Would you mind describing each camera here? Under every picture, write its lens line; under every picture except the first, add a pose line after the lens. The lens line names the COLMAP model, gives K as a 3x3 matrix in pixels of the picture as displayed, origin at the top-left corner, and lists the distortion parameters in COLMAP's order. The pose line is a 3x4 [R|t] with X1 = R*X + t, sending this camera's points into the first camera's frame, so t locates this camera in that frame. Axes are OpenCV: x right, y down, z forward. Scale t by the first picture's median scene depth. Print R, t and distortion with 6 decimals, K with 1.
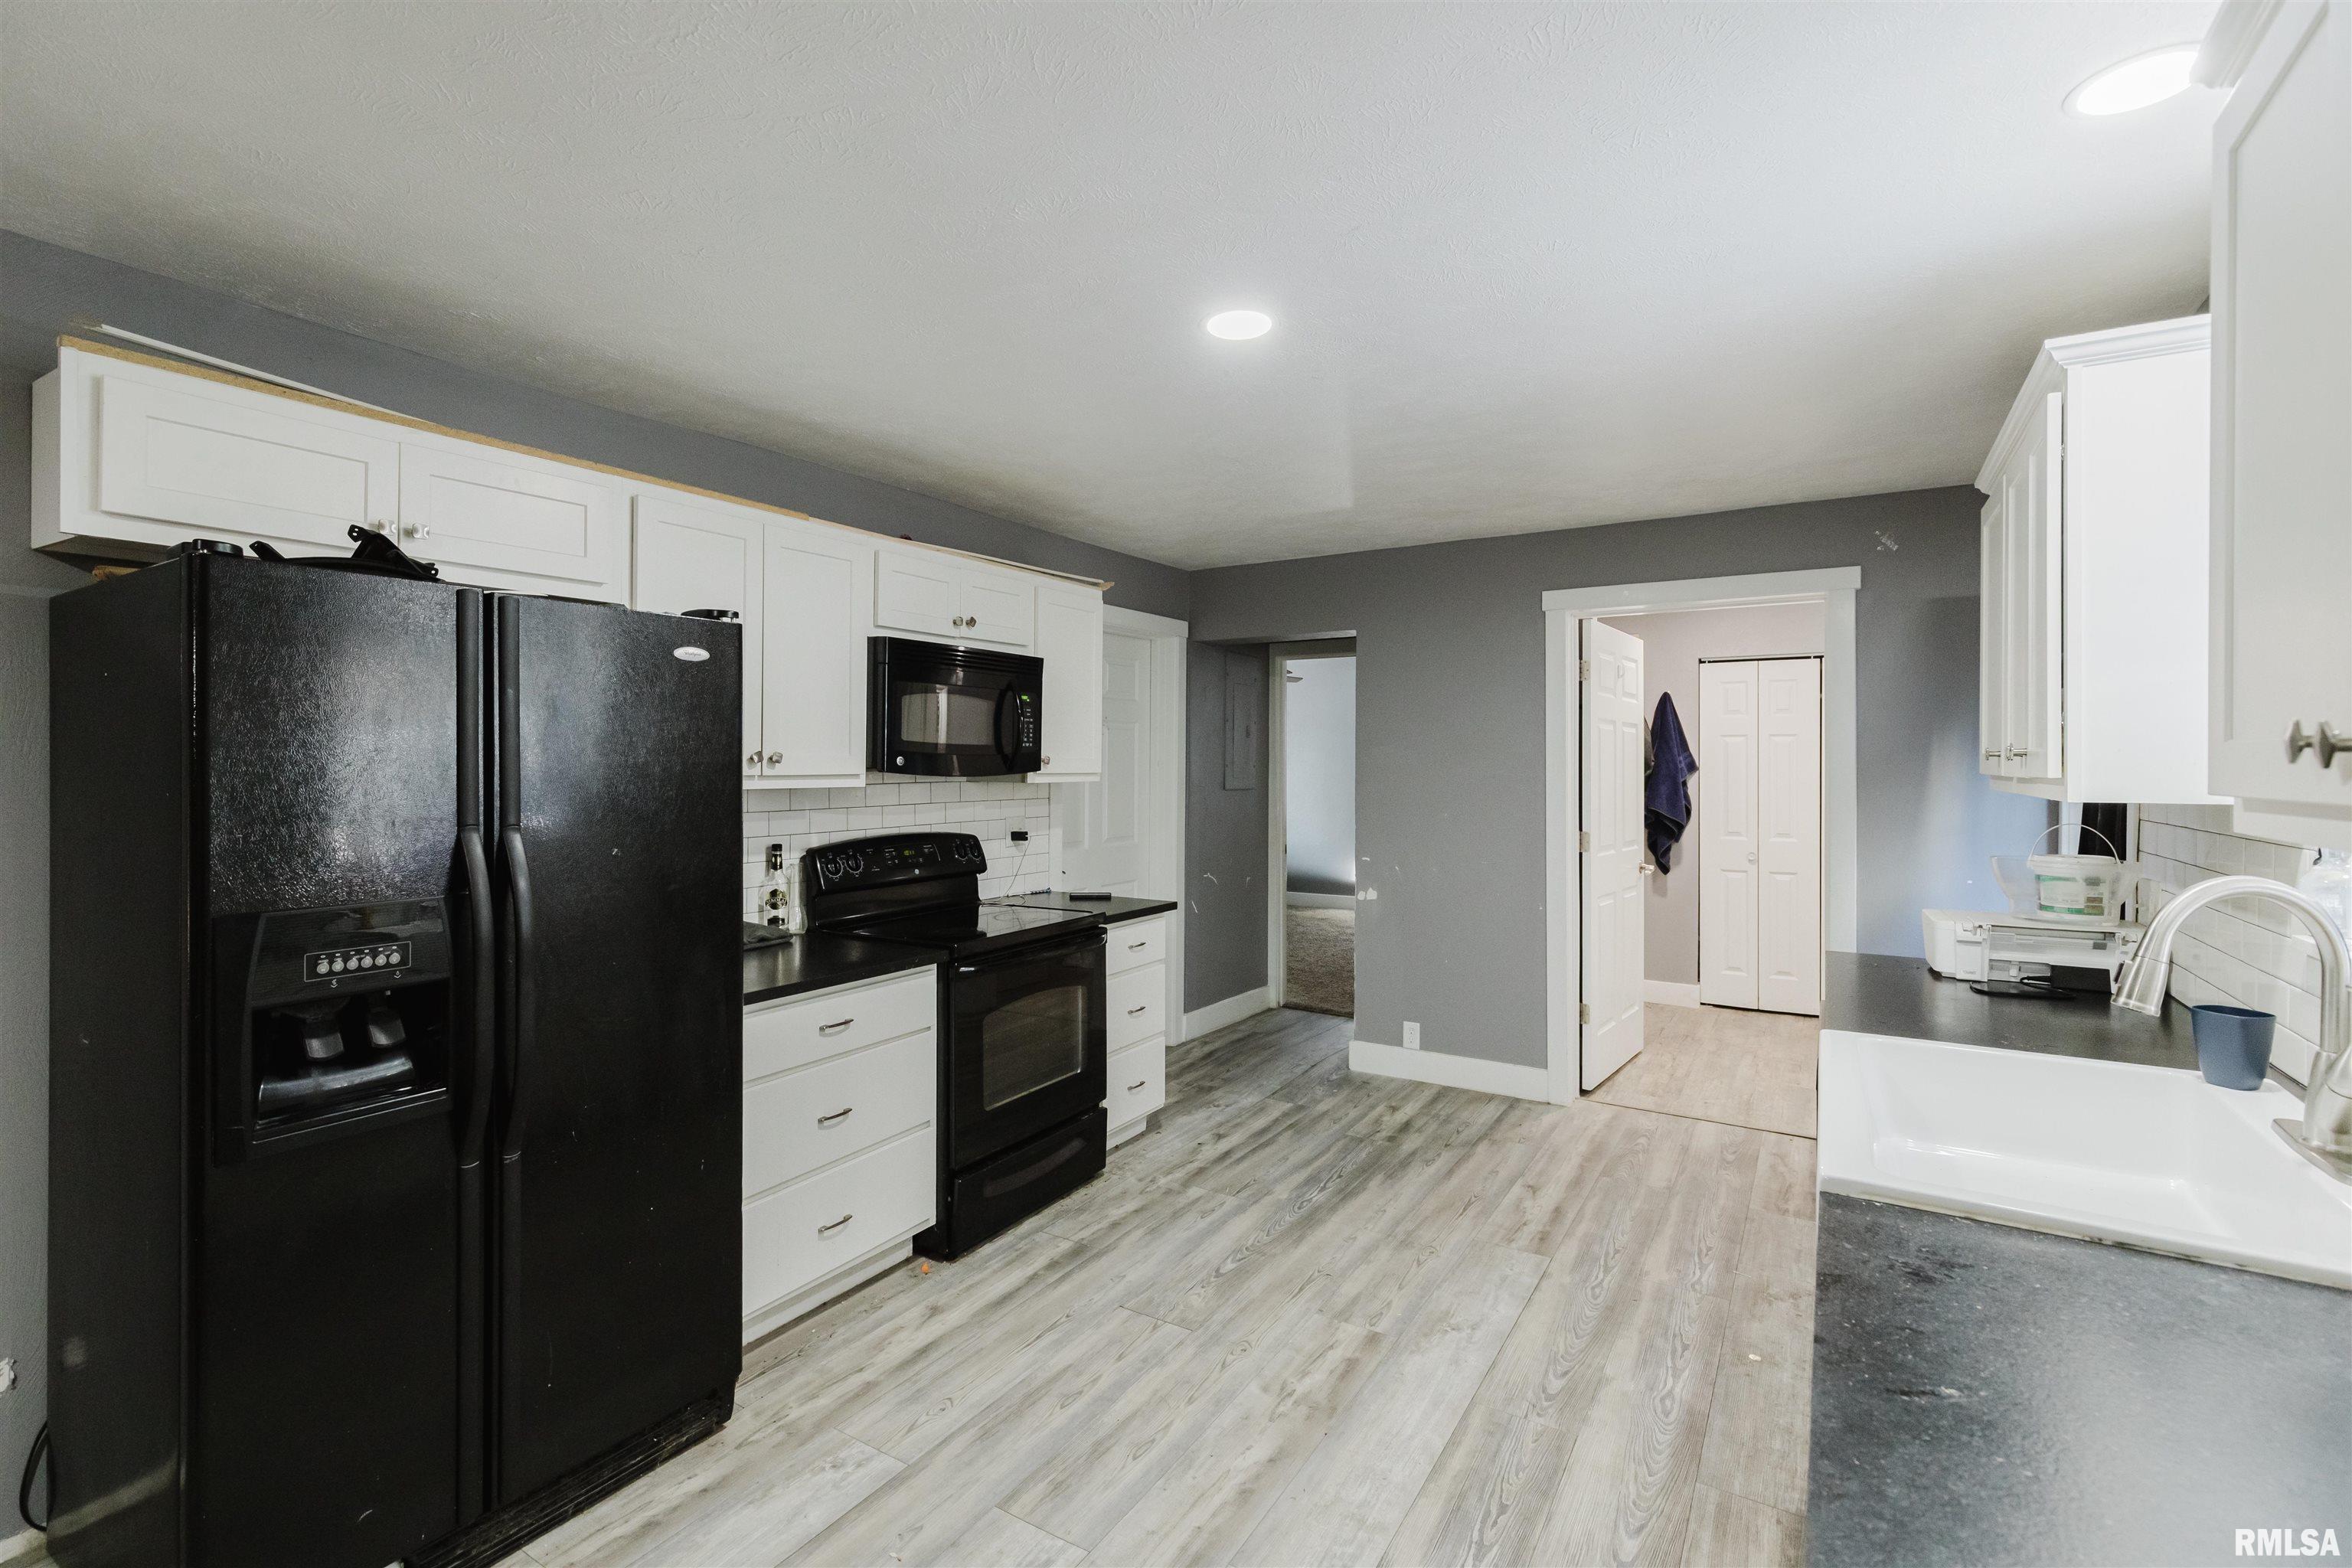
lens RADIAL K [[1051.6, 0, 1170.8], [0, 1051.6, 768.1], [0, 0, 1]] dist [-0.000866, 0.000410]
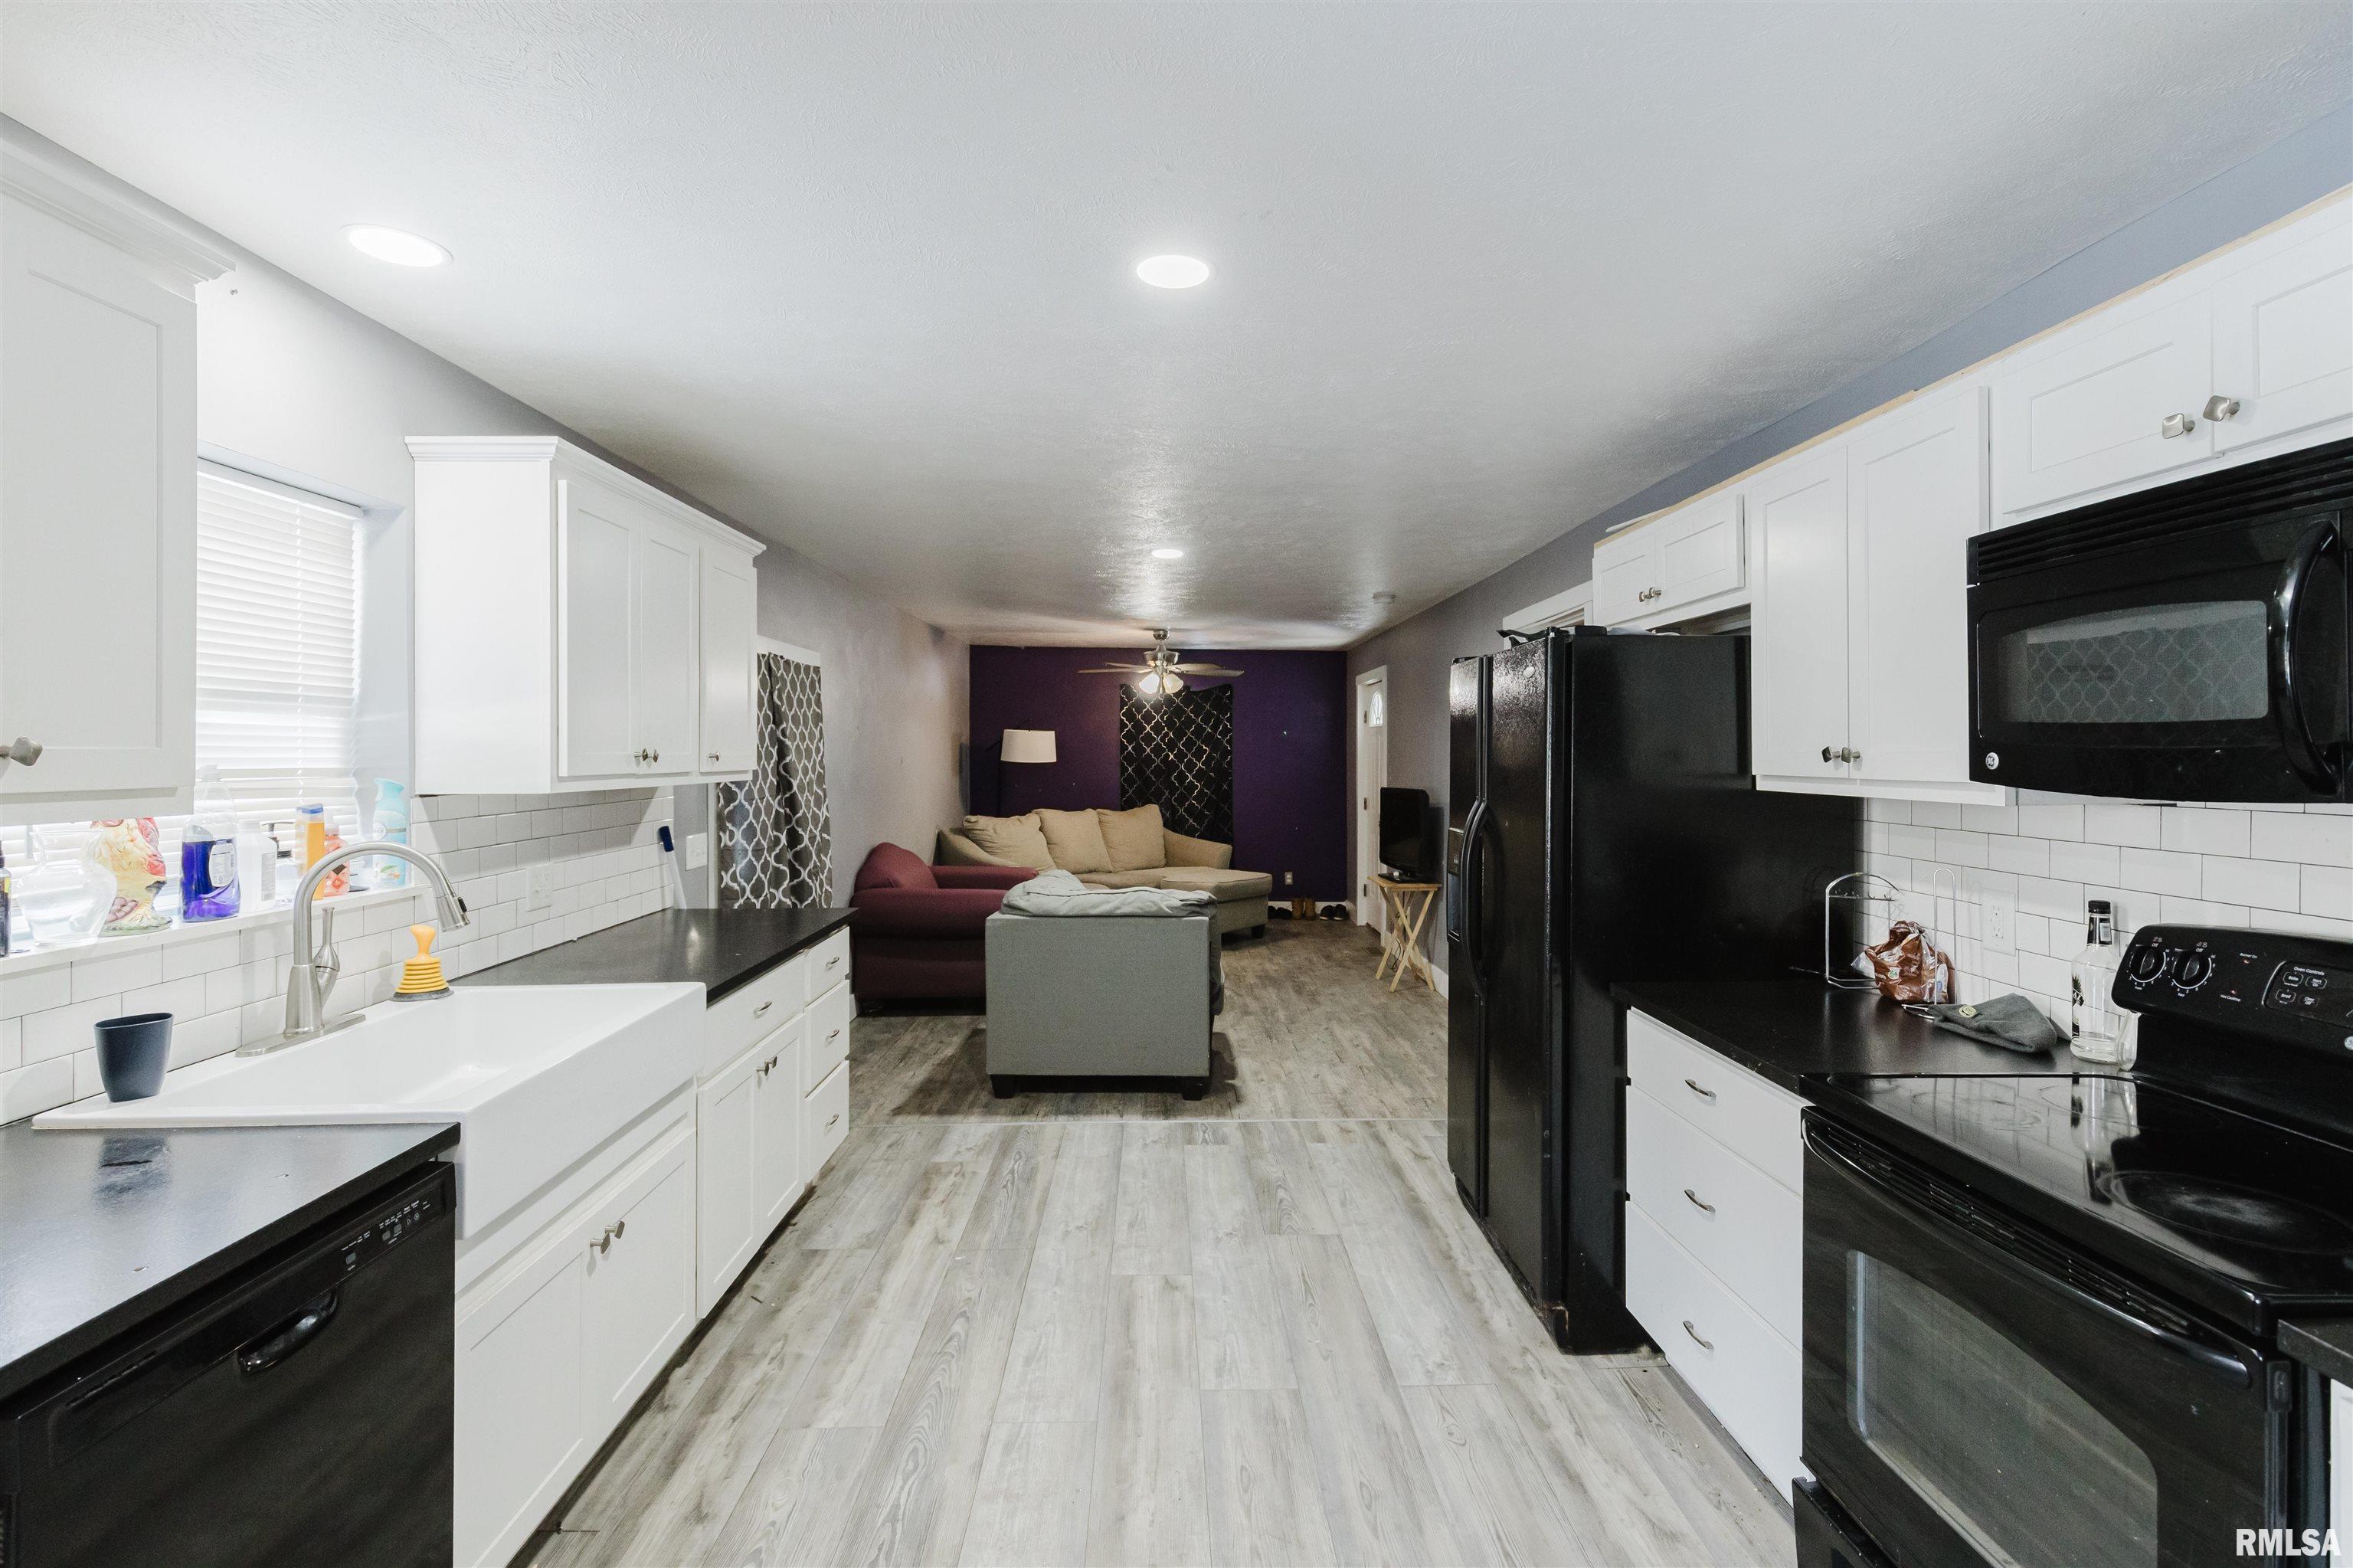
lens RADIAL K [[1052.1, 0, 1183.1], [0, 1052.1, 769.3], [0, 0, 1]] dist [-0.000866, 0.000410]
pose [[-0.834665, 0.005431, -0.550730, 0.521087], [-0.001649, 0.999922, 0.012359, -0.010203], [0.550755, 0.011224, -0.834592, 1.682489]]
